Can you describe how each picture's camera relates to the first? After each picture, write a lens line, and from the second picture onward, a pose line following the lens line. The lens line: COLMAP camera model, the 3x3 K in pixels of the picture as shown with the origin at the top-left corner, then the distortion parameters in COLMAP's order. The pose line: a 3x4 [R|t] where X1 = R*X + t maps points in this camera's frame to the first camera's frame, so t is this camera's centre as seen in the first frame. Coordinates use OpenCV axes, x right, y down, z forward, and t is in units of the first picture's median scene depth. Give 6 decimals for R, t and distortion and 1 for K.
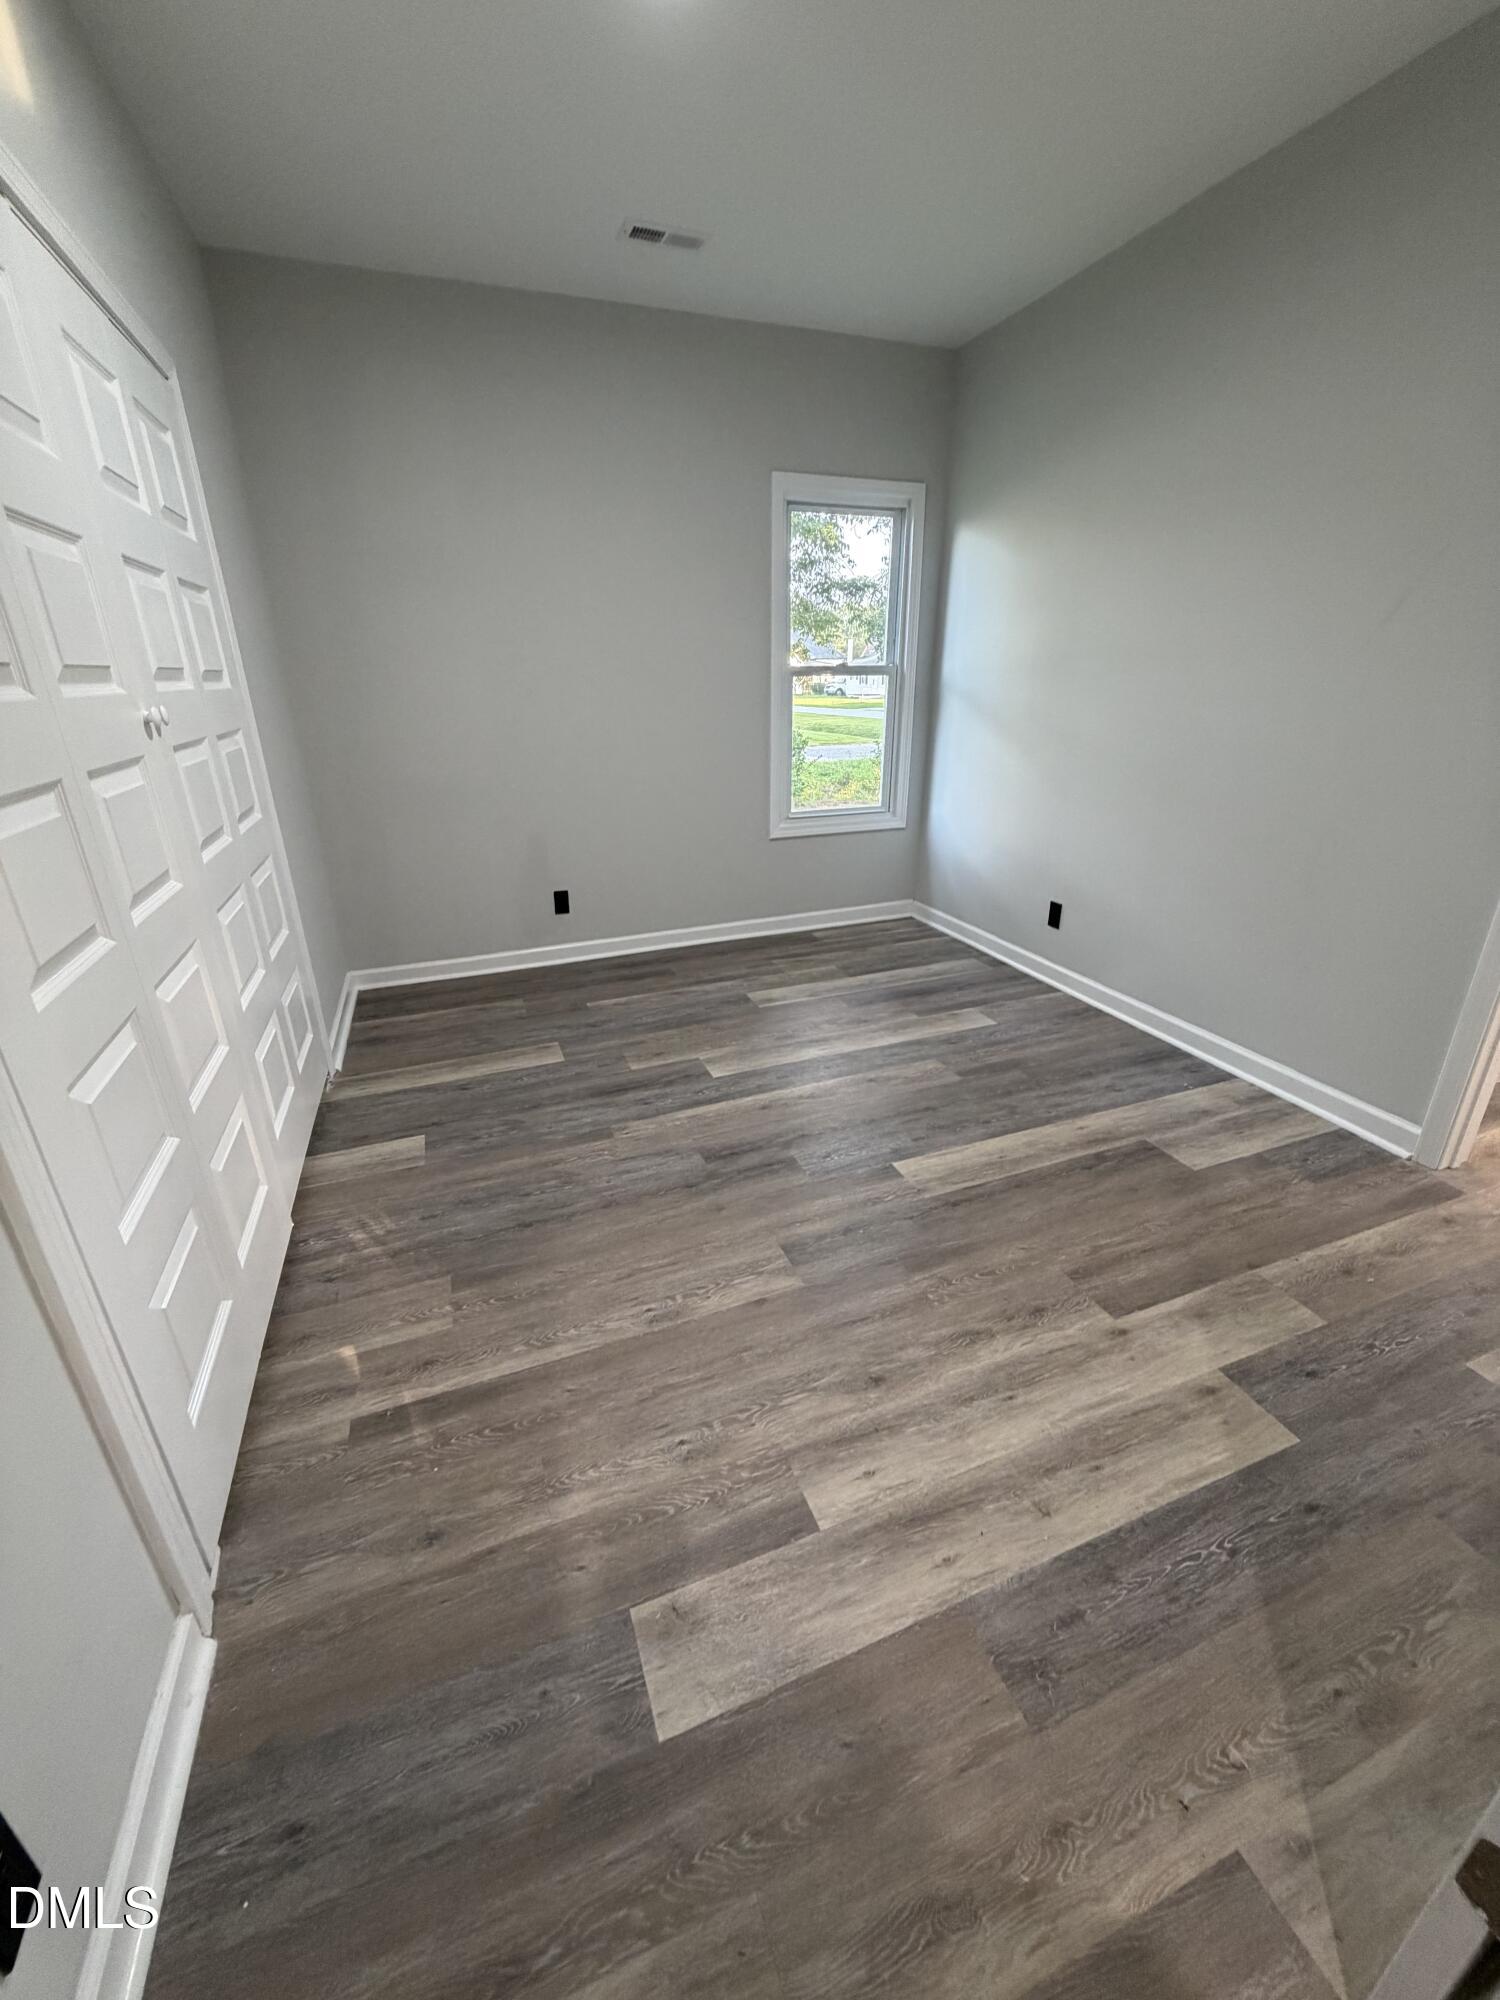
lens RADIAL K [[798.7, 0, 752.1], [0, 798.7, 999.6], [0, 0, 1]] dist [-0.000714, 0.000241]
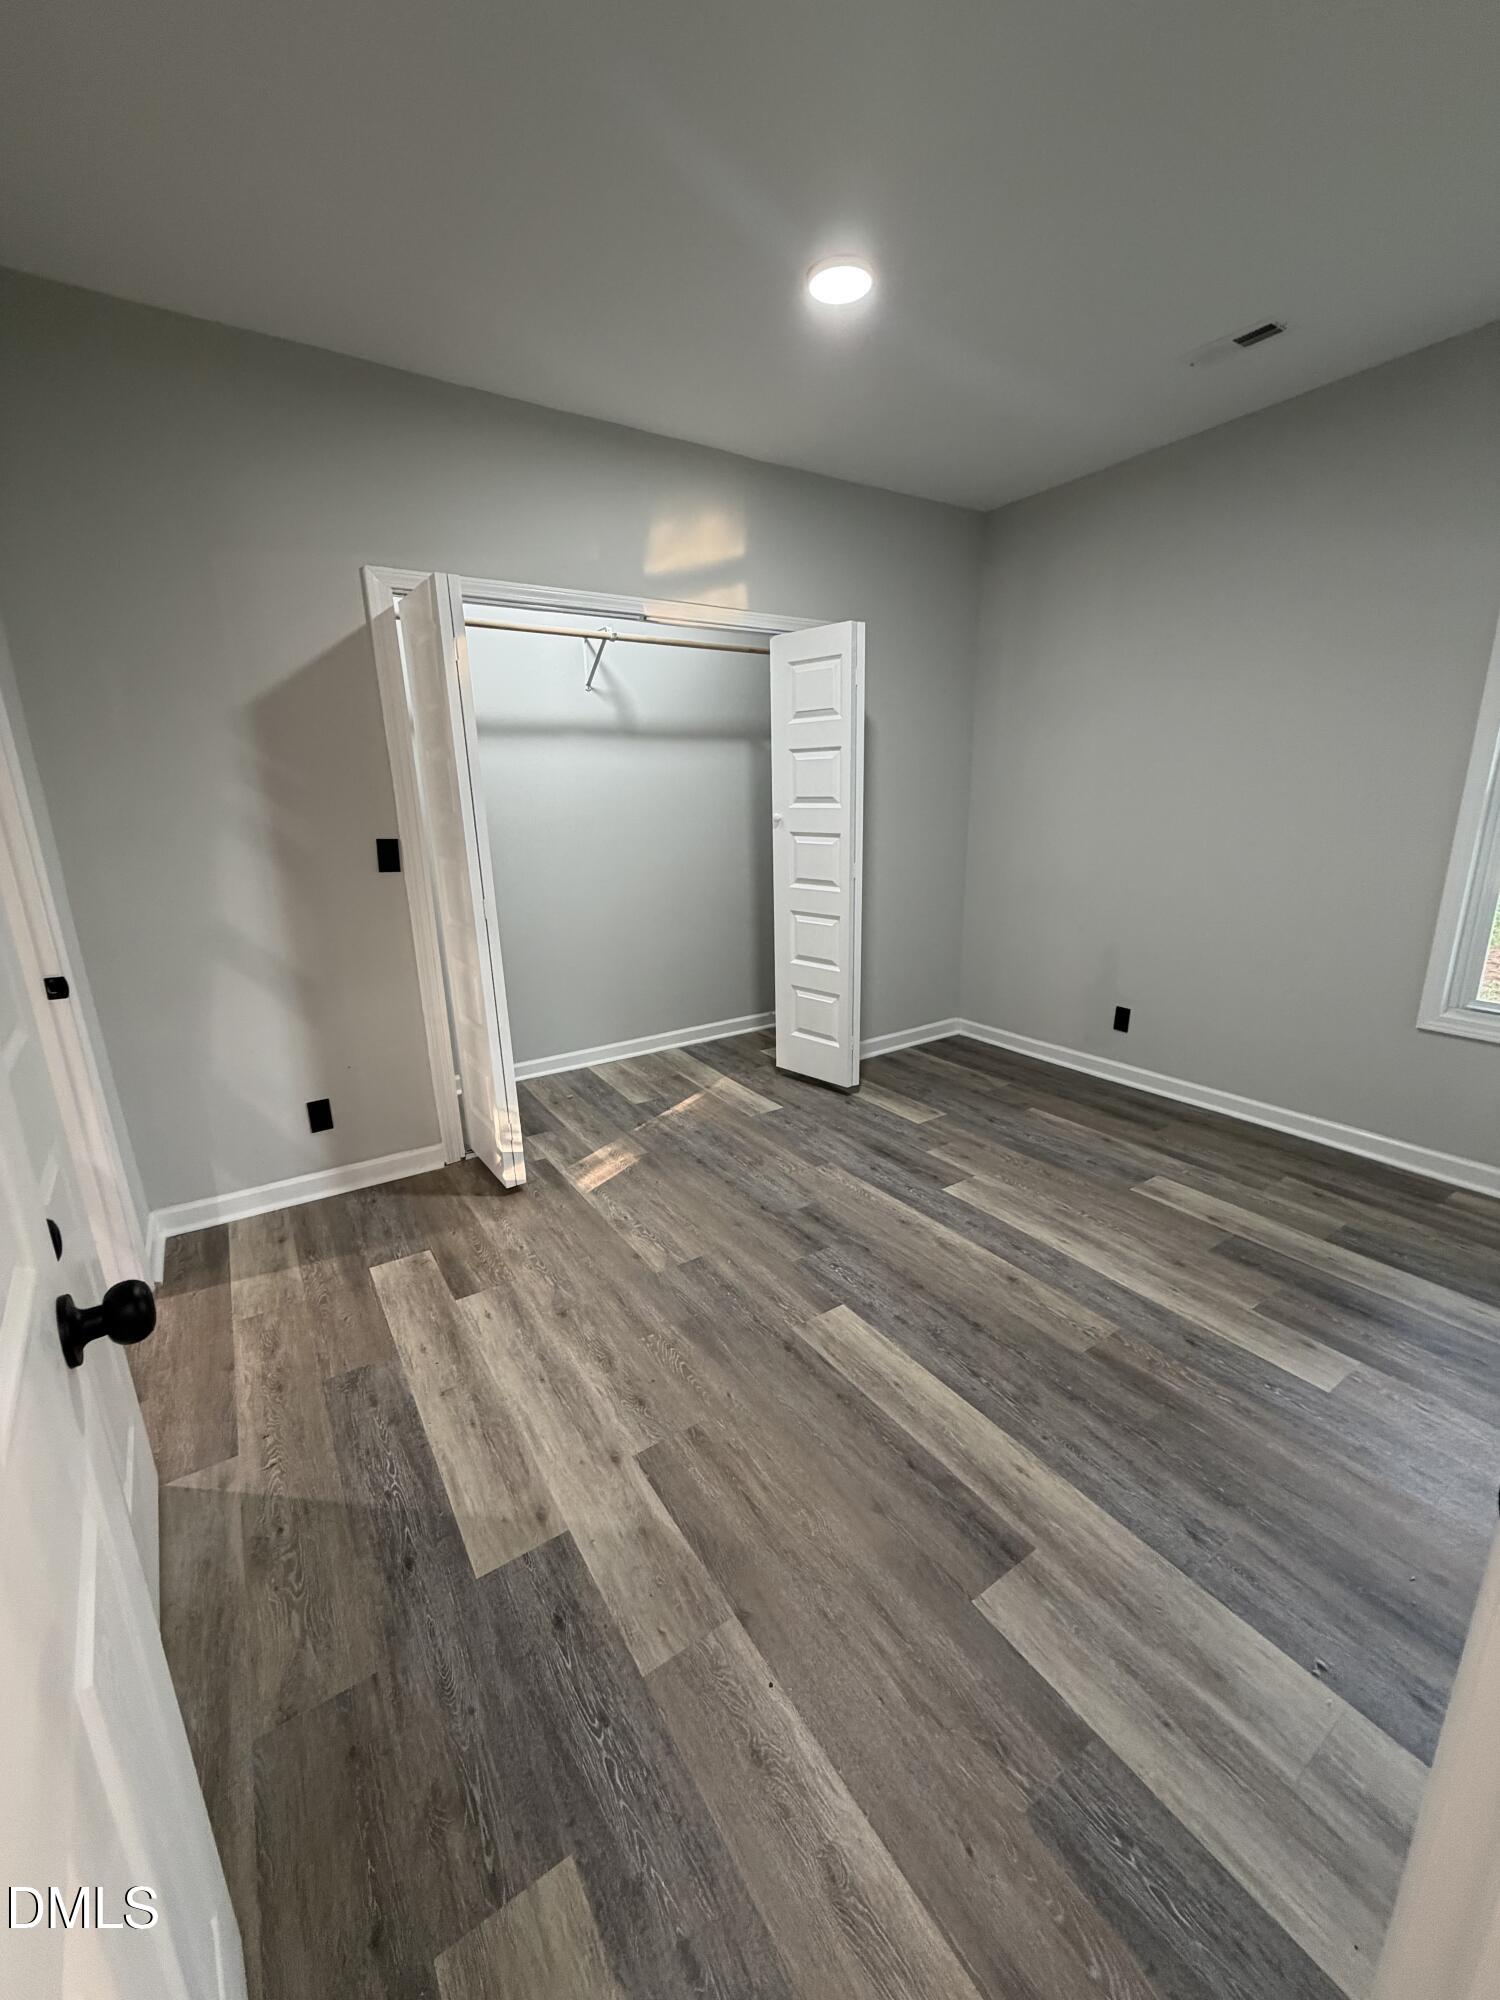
lens RADIAL K [[798.7, 0, 752.1], [0, 798.7, 999.6], [0, 0, 1]] dist [-0.000714, 0.000241]
pose [[0.213030, 0.257190, -0.942588, 0.978430], [-0.349550, 0.920941, 0.172284, -0.263974], [0.912378, 0.292780, 0.286089, 0.526419]]
